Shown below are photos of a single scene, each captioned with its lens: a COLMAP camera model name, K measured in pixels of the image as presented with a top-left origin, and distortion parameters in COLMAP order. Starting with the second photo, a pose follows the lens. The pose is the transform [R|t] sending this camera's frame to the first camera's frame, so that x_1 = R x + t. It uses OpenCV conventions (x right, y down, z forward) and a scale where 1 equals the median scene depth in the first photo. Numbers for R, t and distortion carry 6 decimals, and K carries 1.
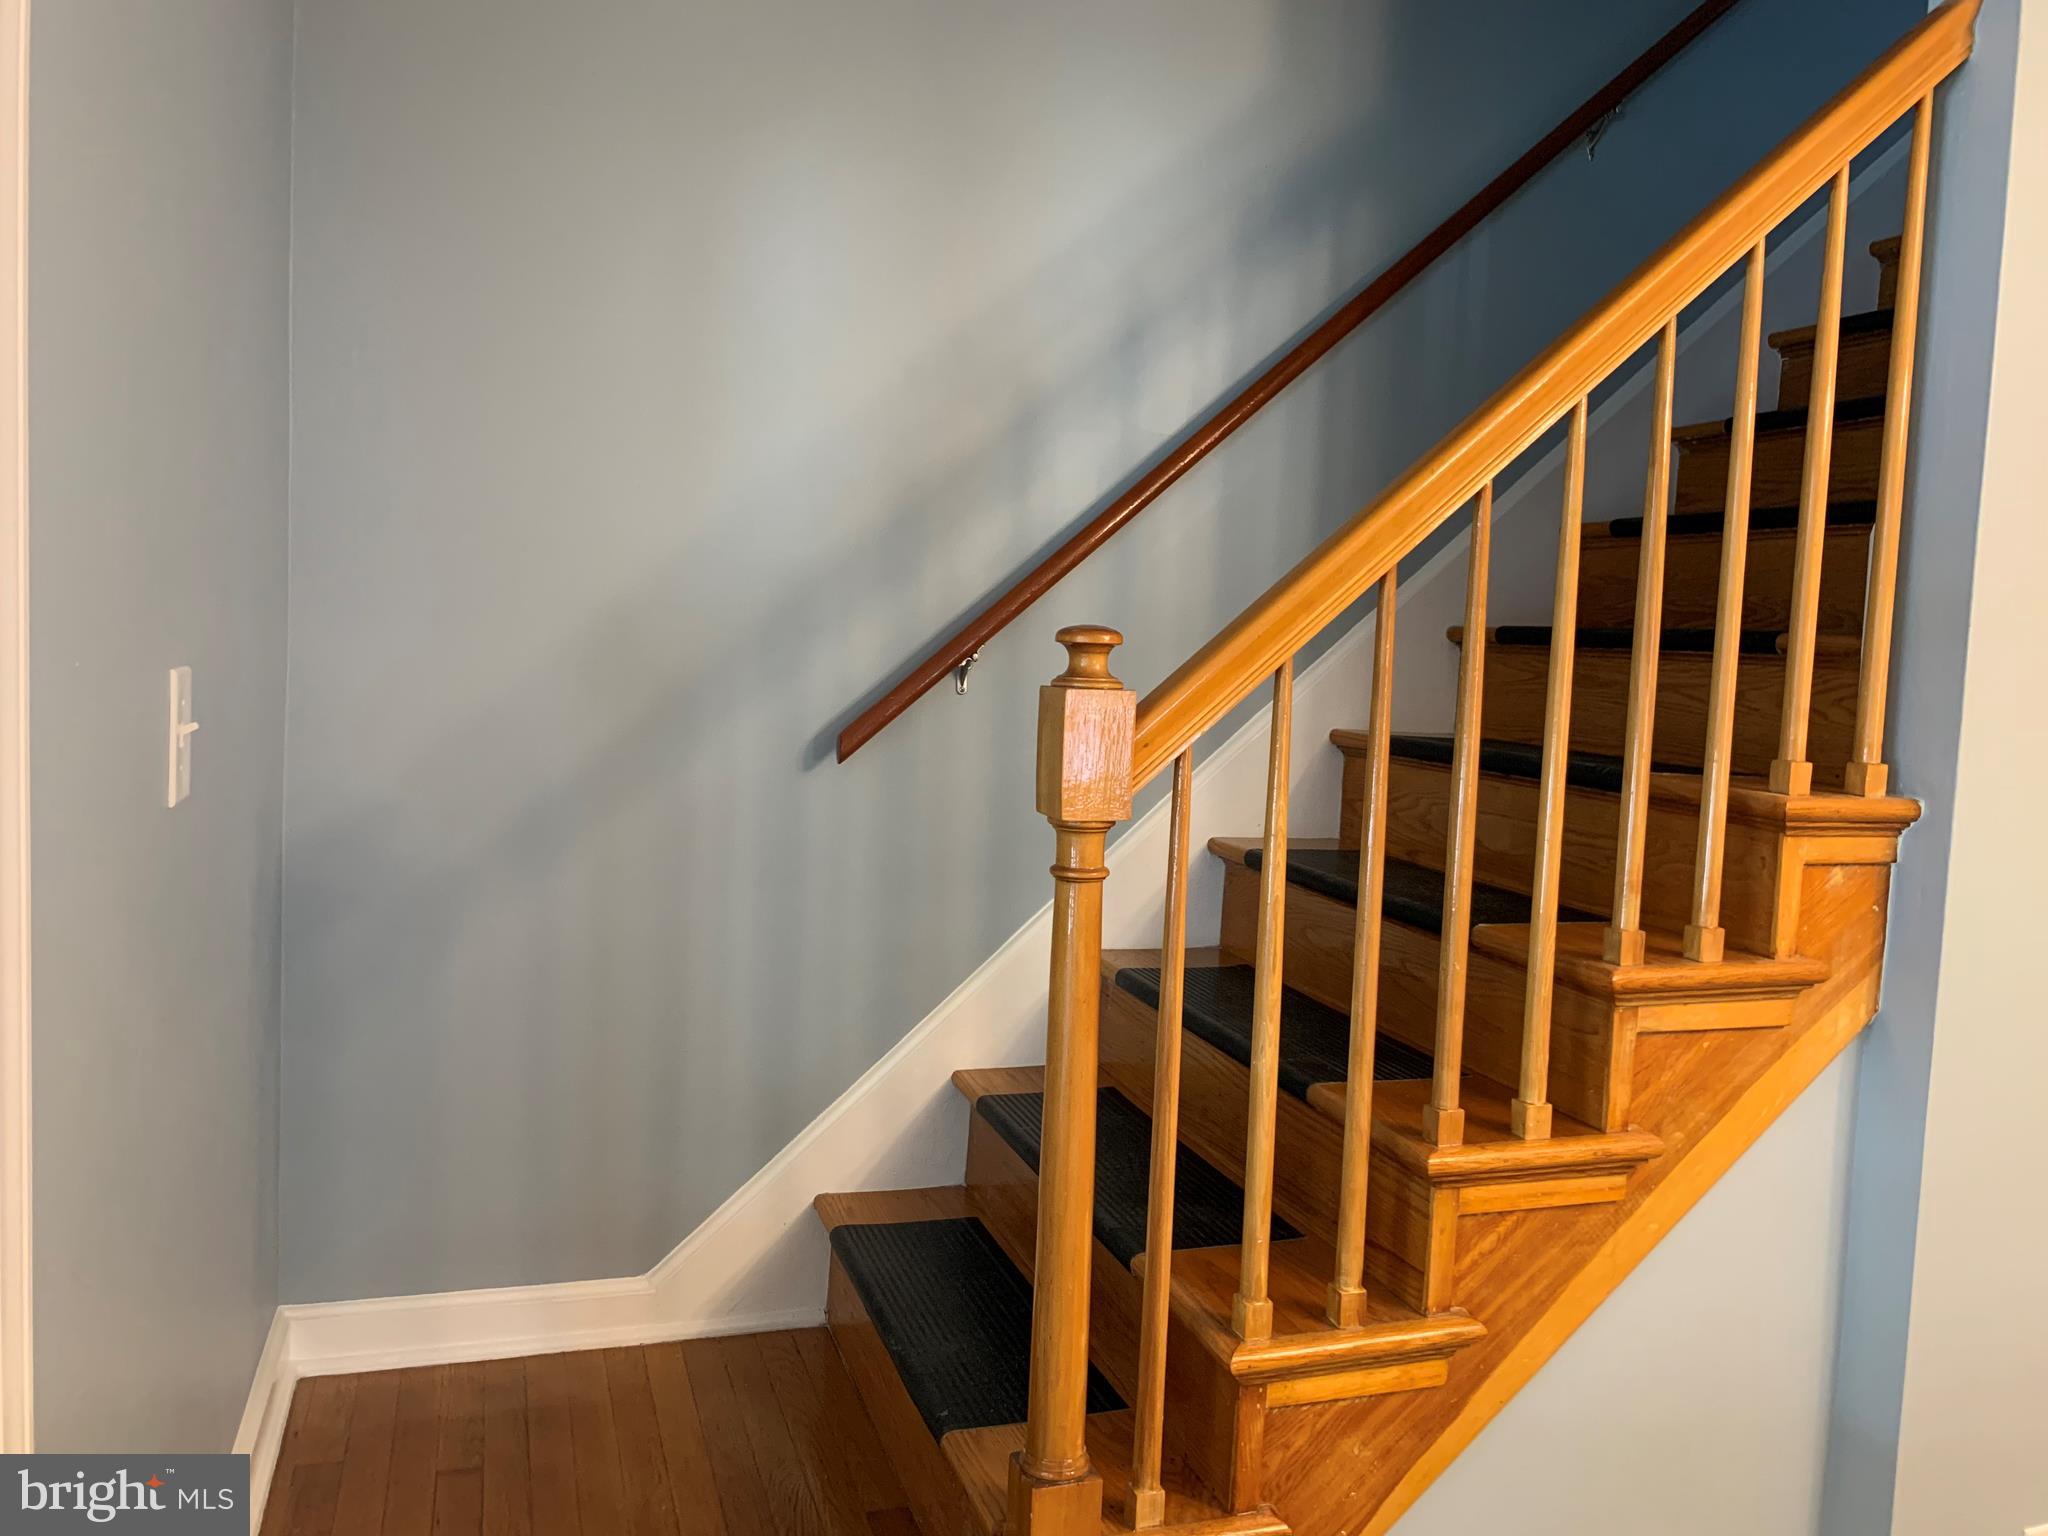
lens RADIAL K [[1579.3, 0, 1024.8], [0, 1579.3, 767.7], [0, 0, 1]] dist [0.048706, -0.053016]
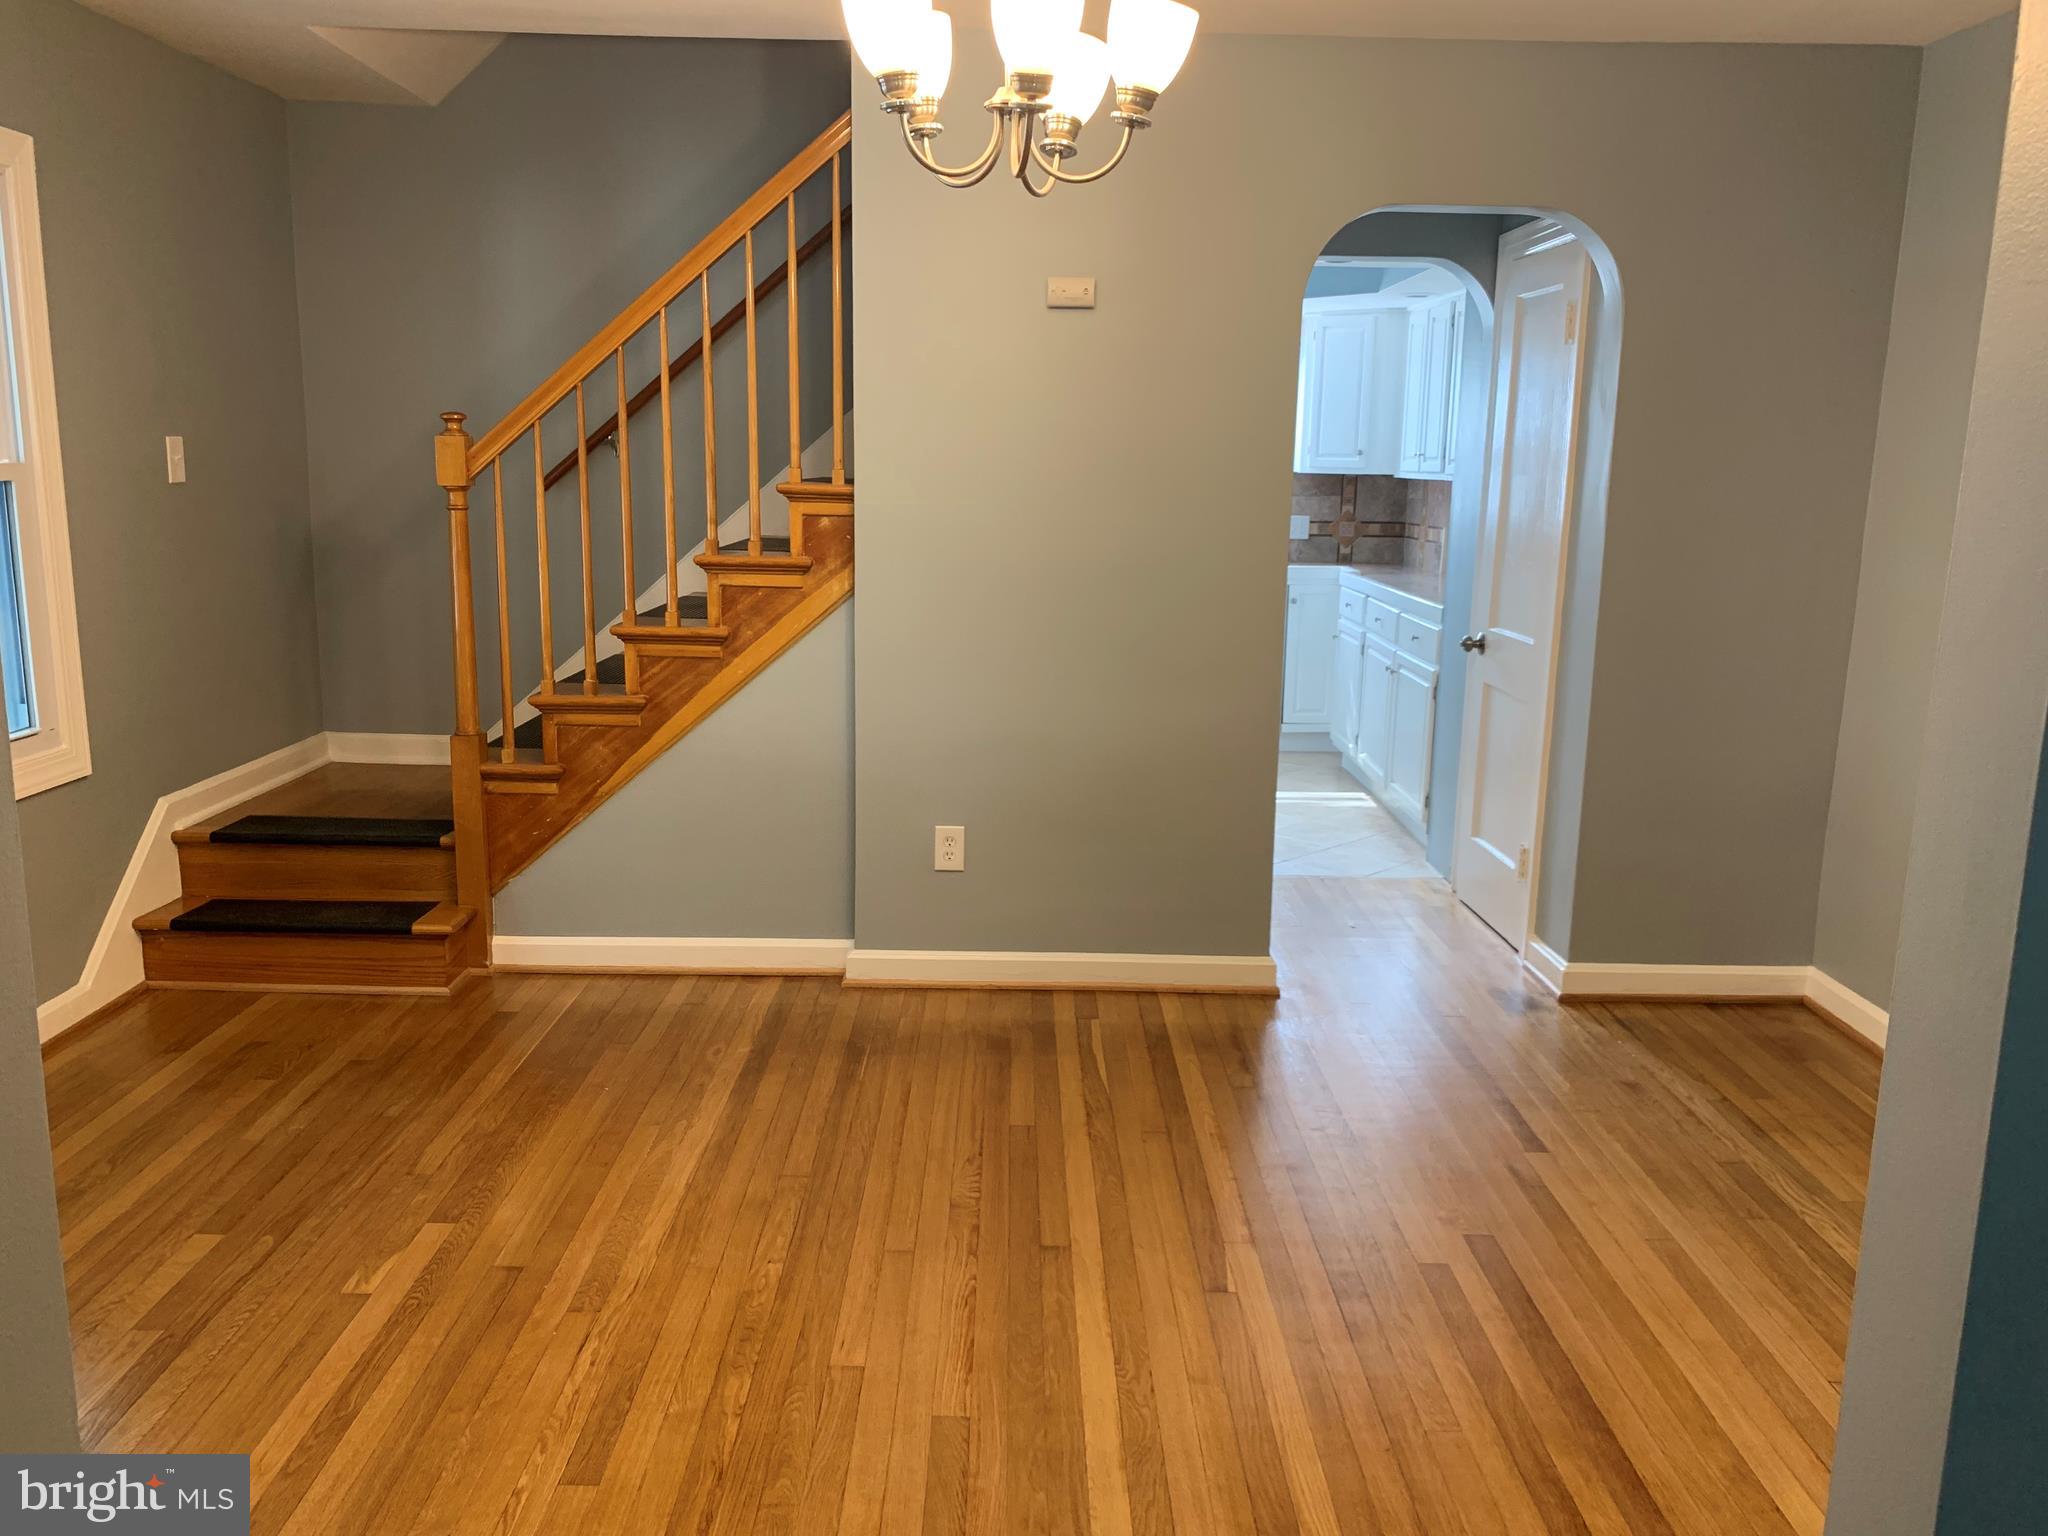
lens RADIAL K [[1579.3, 0, 1022.5], [0, 1579.3, 765.8], [0, 0, 1]] dist [0.048706, -0.053016]
pose [[0.950944, 0.040180, -0.306744, 1.533682], [-0.009795, 0.994943, 0.099963, 0.193045], [0.309209, -0.092054, 0.946528, -1.102859]]
